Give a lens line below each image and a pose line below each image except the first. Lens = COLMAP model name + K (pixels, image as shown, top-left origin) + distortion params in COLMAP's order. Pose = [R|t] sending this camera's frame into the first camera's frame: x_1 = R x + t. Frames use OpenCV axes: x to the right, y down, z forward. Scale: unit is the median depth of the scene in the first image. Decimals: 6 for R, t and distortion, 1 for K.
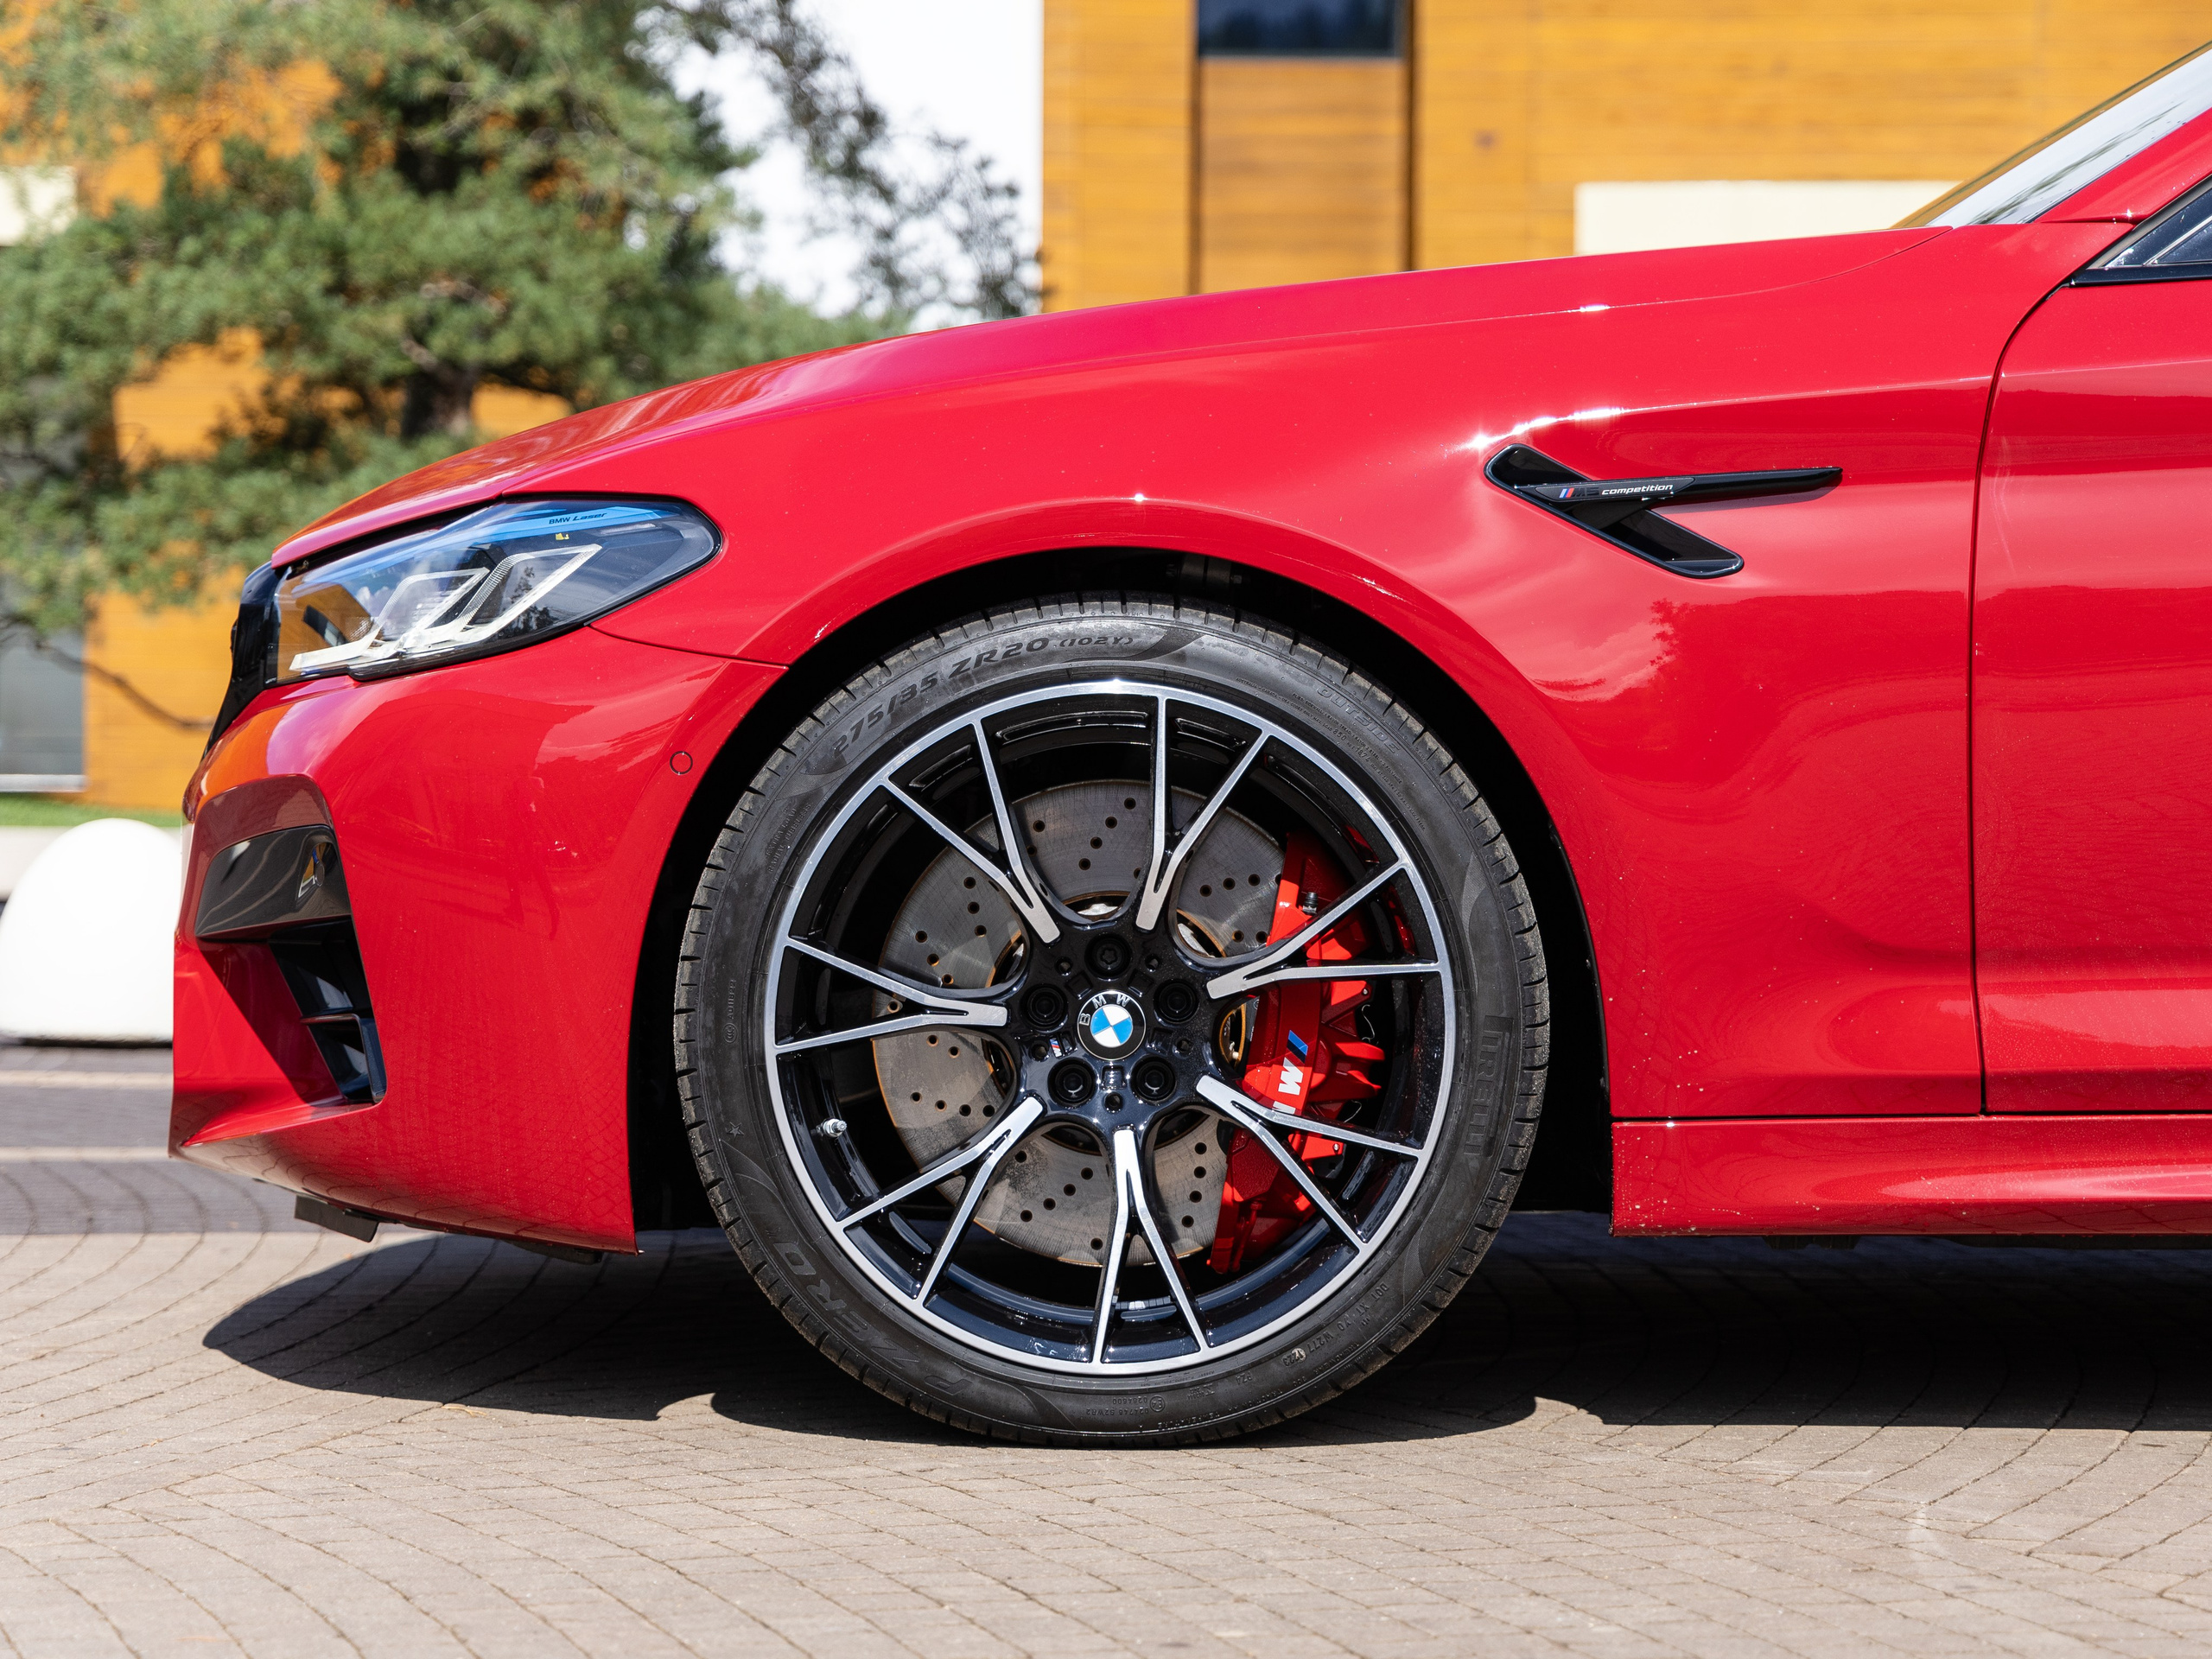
lens RADIAL K [[5085.8, 0, 1120.2], [0, 5085.8, 844.9], [0, 0, 1]] dist [0.068851, 0.000000]
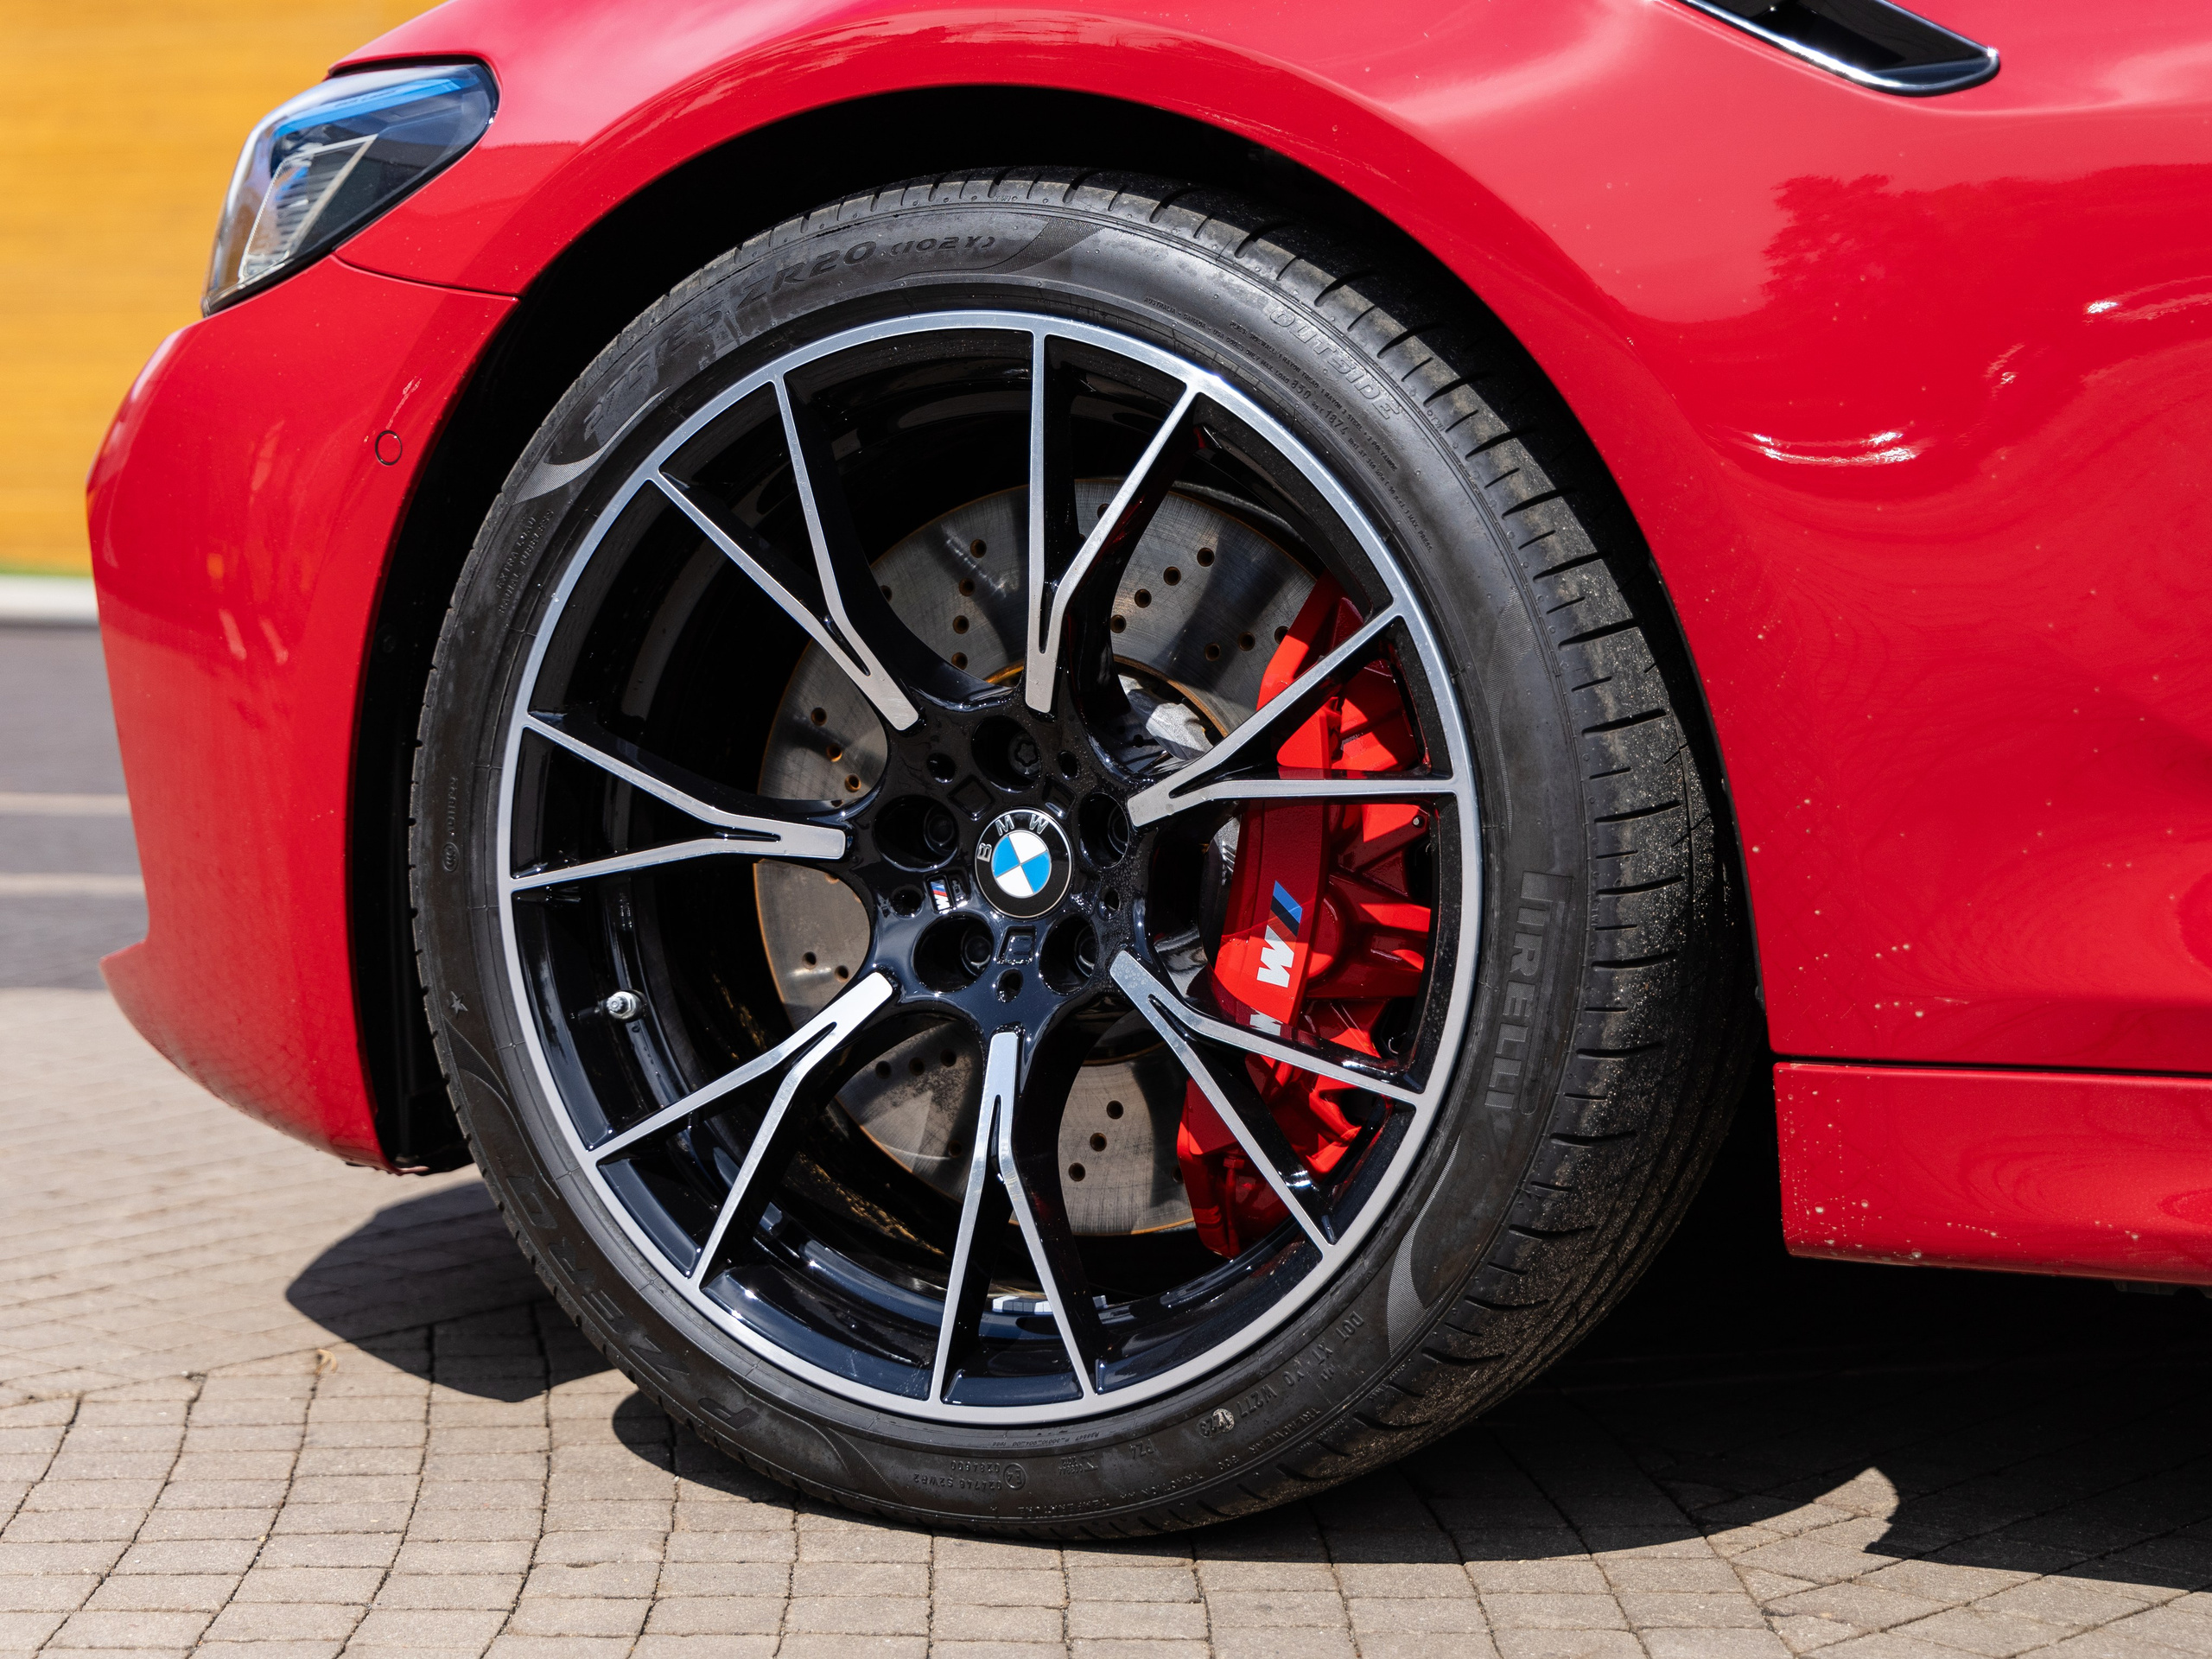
lens RADIAL K [[3979.4, 0, 1105.6], [0, 3979.4, 838.2], [0, 0, 1]] dist [0.051013, 0.000000]
pose [[0.909849, 0.031130, -0.413771, 0.214803], [-0.008176, 0.998333, 0.057130, 0.004173], [0.414859, -0.048596, 0.908587, 0.563871]]
